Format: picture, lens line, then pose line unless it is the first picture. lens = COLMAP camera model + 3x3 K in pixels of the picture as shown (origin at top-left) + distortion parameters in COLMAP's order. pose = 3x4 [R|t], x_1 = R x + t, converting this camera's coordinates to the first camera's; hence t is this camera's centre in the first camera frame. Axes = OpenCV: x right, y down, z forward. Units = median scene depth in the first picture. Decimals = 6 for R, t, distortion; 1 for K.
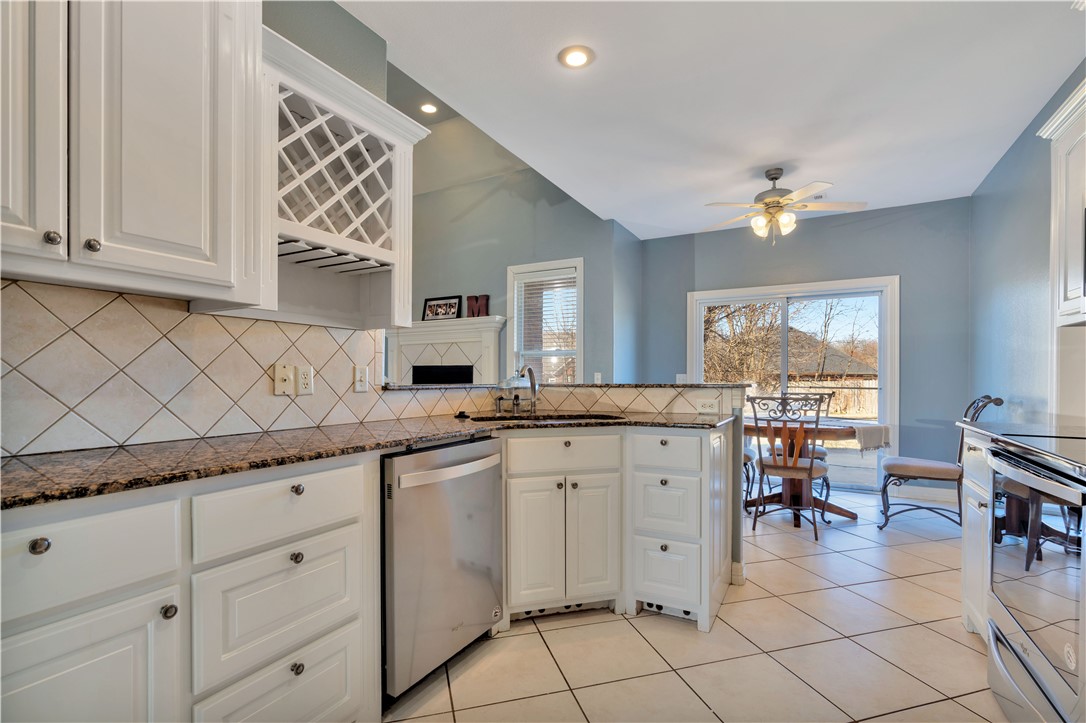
lens RADIAL K [[505.1, 0, 540.5], [0, 505.1, 376.1], [0, 0, 1]] dist [-0.017509, 0.000188]
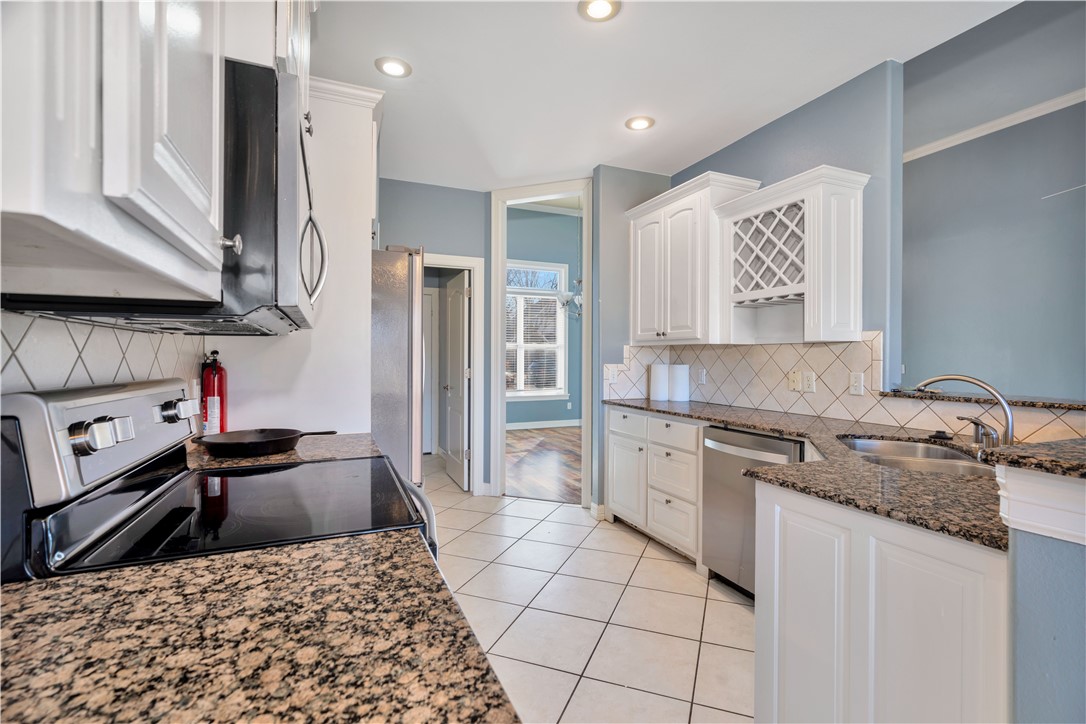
lens RADIAL K [[490.0, 0, 543.0], [0, 490.0, 362.0], [0, 0, 1]] dist [-0.008282, 0.001425]
pose [[-0.618953, 0.000001, -0.785428, 1.196359], [-0.004191, 0.999986, 0.003304, -0.056169], [0.785417, 0.005336, -0.618944, 1.387189]]
